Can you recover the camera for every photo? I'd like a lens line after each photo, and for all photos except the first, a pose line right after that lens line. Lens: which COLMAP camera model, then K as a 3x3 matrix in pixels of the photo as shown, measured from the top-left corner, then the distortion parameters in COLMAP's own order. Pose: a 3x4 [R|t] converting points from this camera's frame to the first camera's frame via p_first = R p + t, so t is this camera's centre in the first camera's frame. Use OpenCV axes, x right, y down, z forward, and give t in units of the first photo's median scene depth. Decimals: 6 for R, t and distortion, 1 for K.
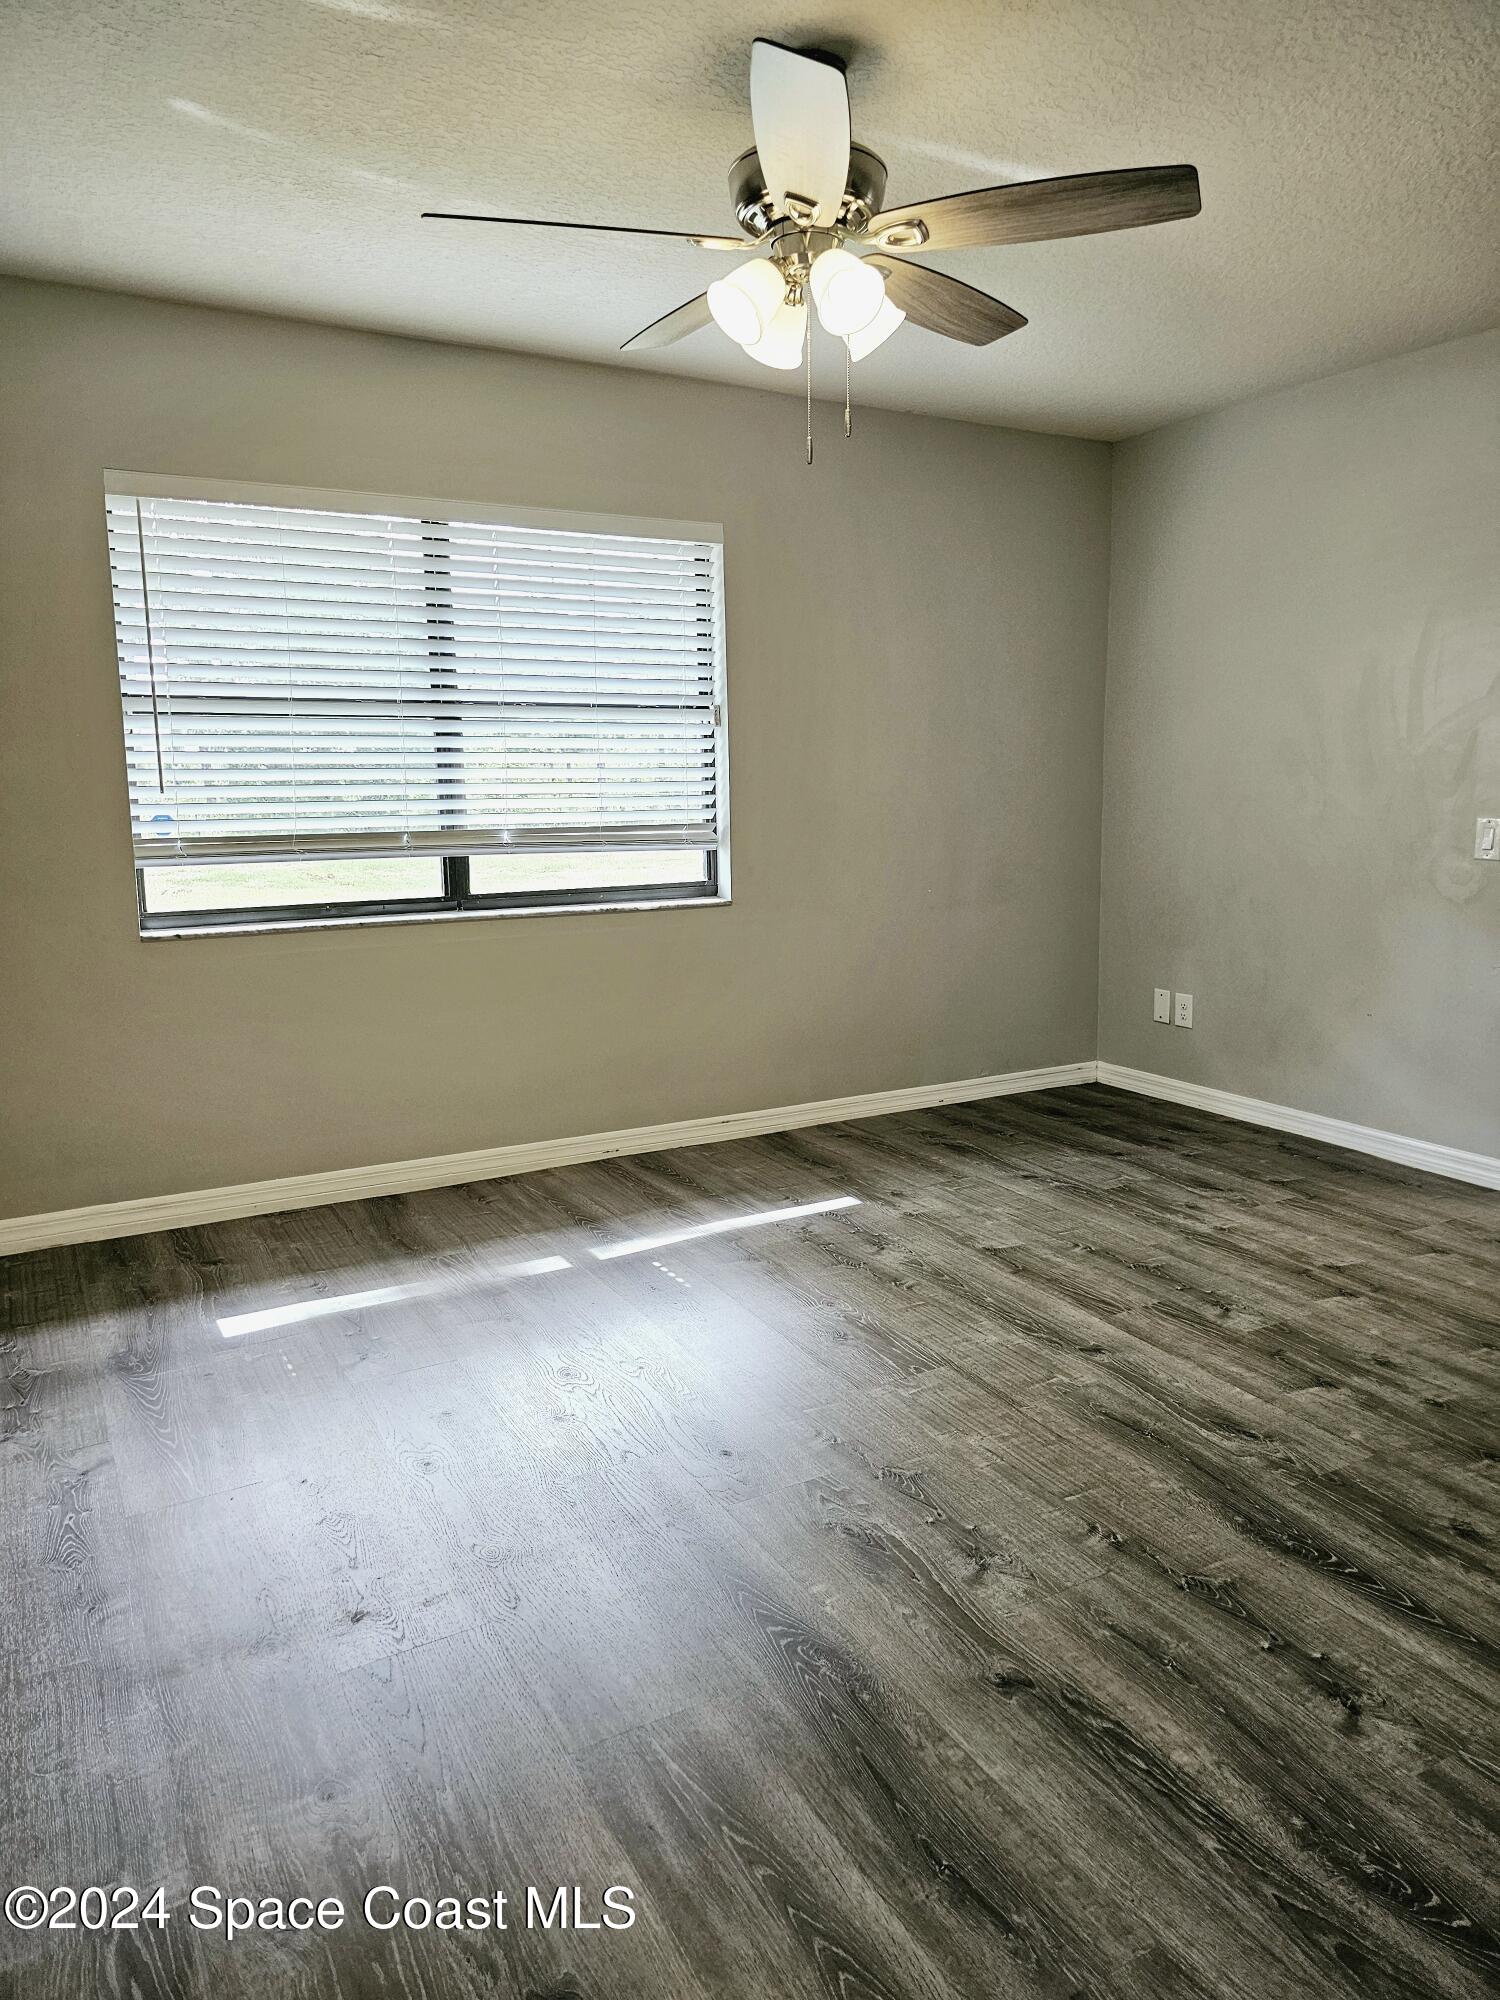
lens RADIAL K [[1358.6, 0, 764.3], [0, 1358.6, 983.9], [0, 0, 1]] dist [0.042301, -0.039115]
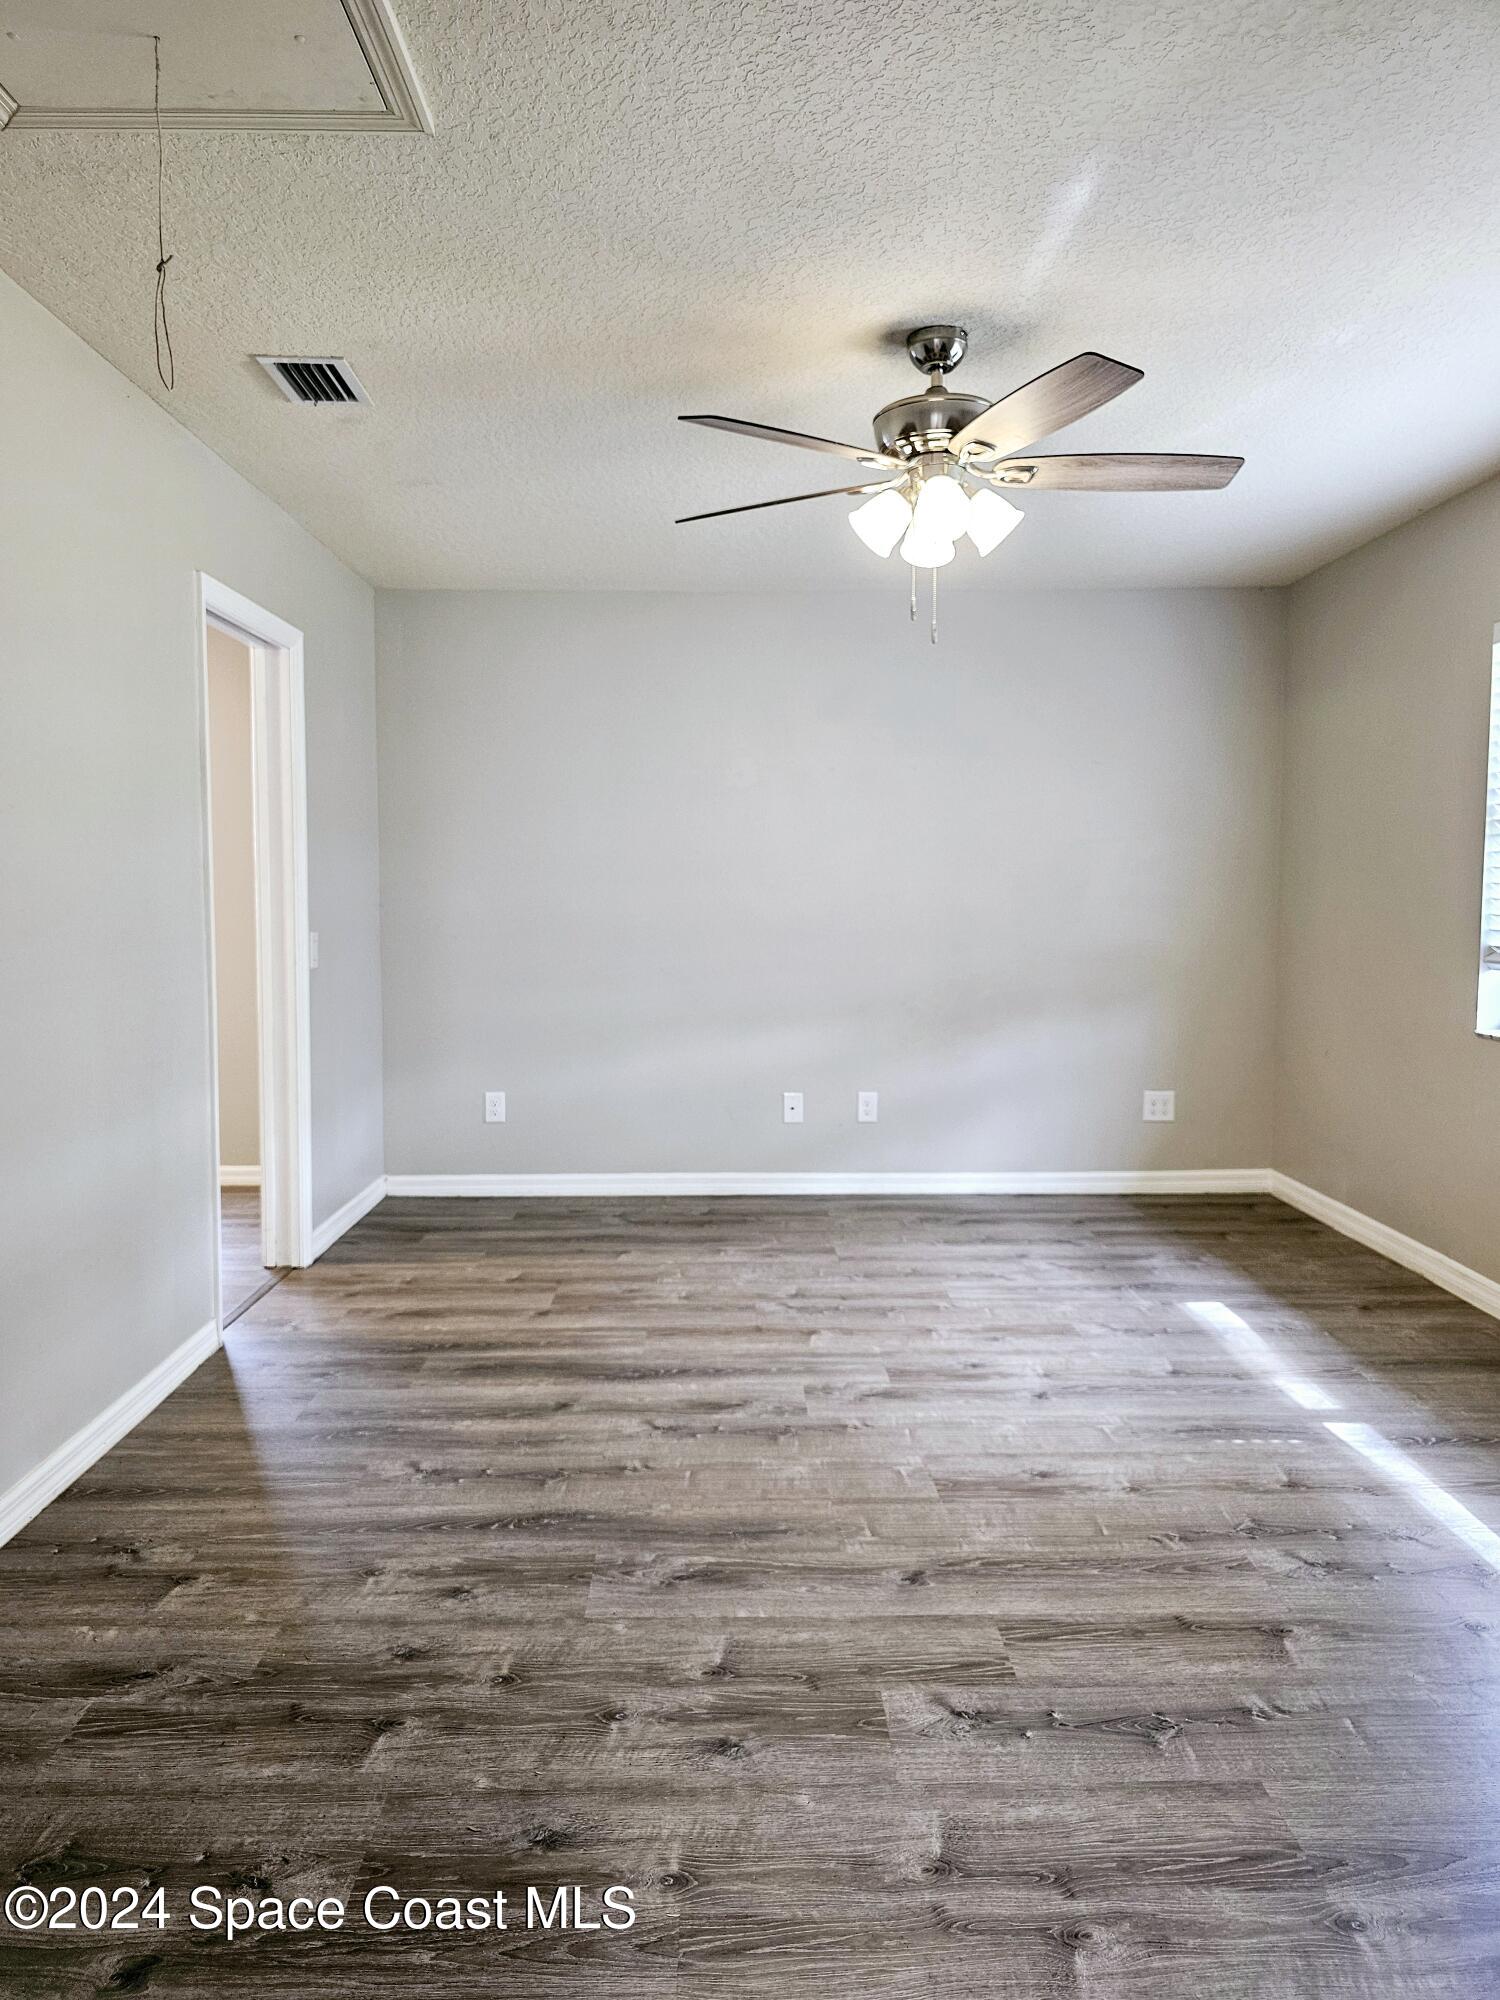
lens RADIAL K [[1358.6, 0, 747.2], [0, 1358.6, 1002.7], [0, 0, 1]] dist [0.042301, -0.039115]
pose [[-0.481596, 0.085271, -0.872235, 1.042019], [-0.128024, 0.977734, 0.166271, -0.218606], [0.866992, 0.191742, -0.459956, 1.278312]]
